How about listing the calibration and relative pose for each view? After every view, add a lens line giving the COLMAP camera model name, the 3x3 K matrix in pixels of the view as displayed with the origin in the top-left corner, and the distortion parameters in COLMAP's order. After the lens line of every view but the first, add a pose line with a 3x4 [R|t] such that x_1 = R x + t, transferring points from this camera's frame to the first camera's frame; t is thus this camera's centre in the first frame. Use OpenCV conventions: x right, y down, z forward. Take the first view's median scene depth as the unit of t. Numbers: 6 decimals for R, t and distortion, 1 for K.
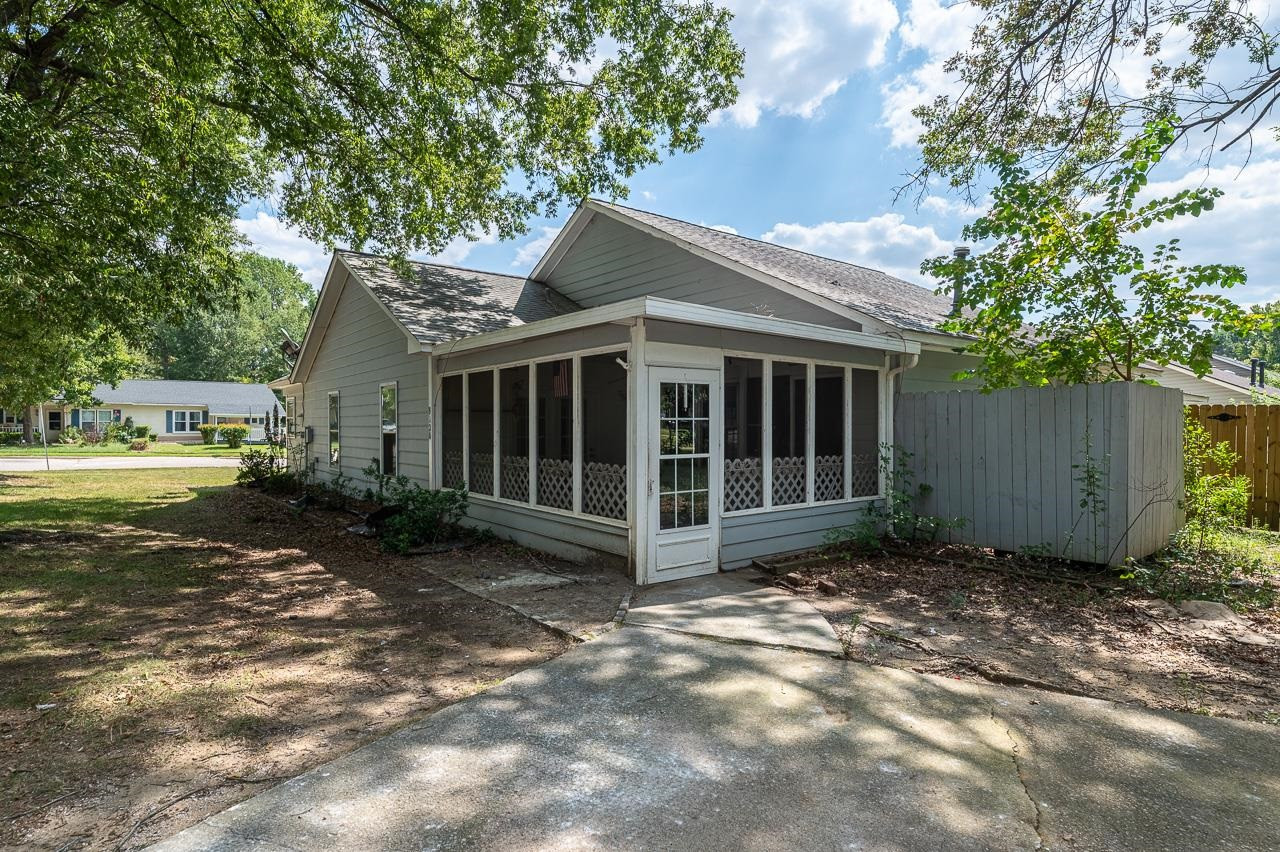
lens RADIAL K [[661.1, 0, 640.0], [0, 661.1, 426.0], [0, 0, 1]] dist [-0.001019, -0.000587]
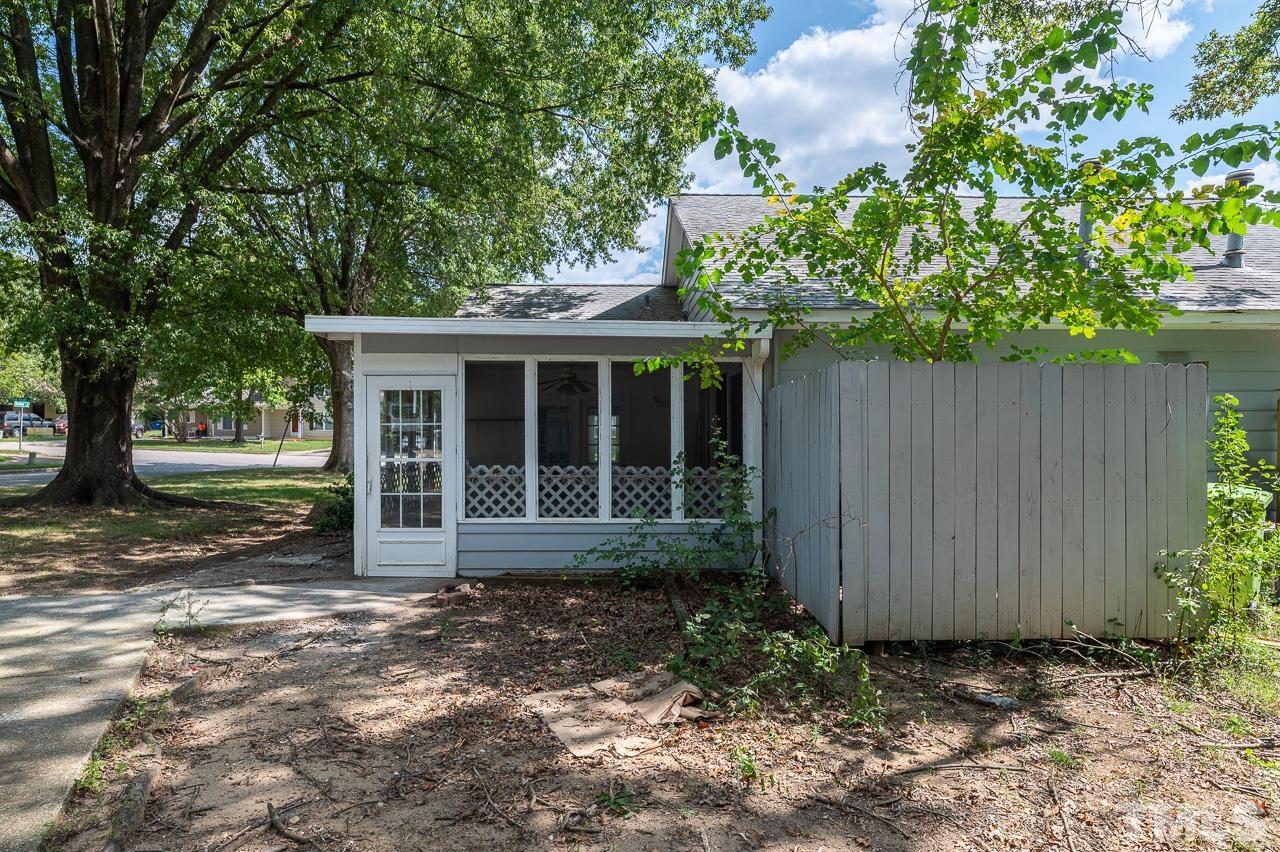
lens RADIAL K [[759.5, 0, 640.0], [0, 759.5, 426.0], [0, 0, 1]] dist [0.000755, 0.000309]
pose [[0.784332, -0.001419, -0.620339, 1.041717], [-0.002275, 0.999984, -0.005164, -0.002845], [0.620337, 0.005462, 0.784317, 0.266796]]
